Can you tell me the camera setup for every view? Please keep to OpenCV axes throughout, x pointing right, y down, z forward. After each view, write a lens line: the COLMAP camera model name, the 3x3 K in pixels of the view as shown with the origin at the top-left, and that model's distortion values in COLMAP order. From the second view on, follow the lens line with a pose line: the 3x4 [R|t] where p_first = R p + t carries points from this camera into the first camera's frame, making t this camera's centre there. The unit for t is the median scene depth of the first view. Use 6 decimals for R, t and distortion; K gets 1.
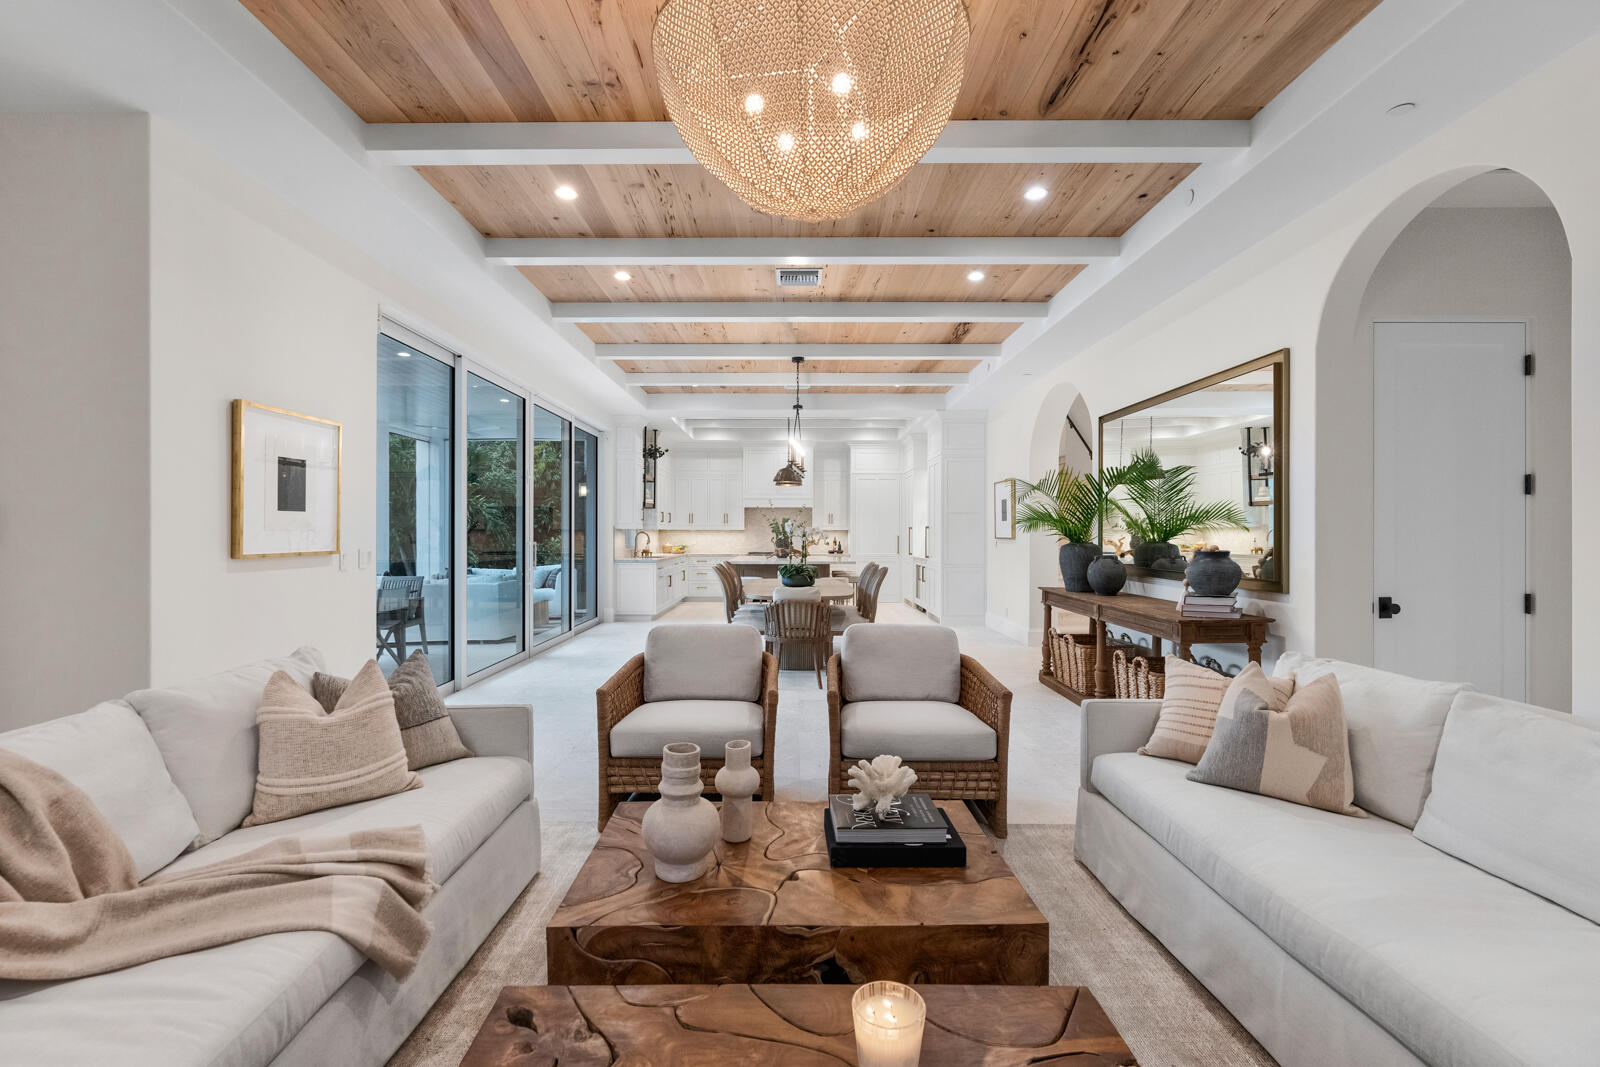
lens RADIAL K [[744.7, 0, 779.6], [0, 744.7, 536.9], [0, 0, 1]] dist [-0.021211, 0.000027]
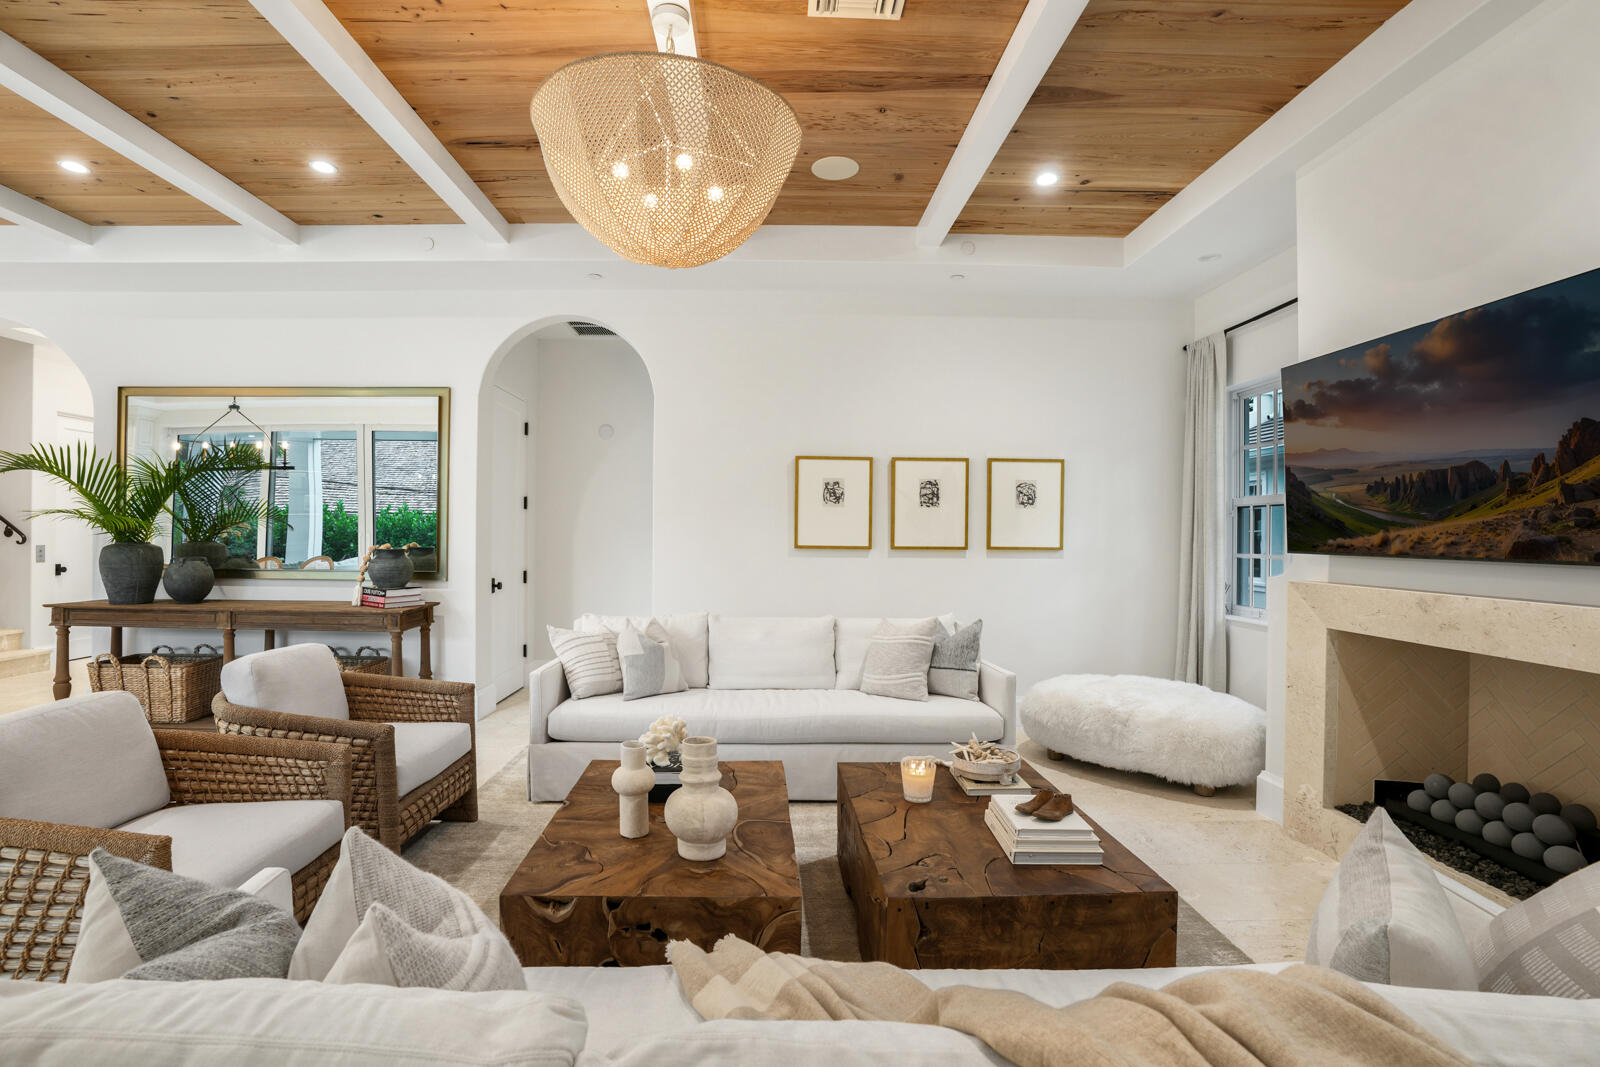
lens RADIAL K [[782.6, 0, 800.0], [0, 782.6, 533.5], [0, 0, 1]] dist [-0.023970, 0.000118]
pose [[-0.049797, -0.001531, 0.998758, -0.669203], [-0.005950, 0.999982, 0.001237, -0.009342], [-0.998742, -0.005881, -0.049805, 0.457459]]
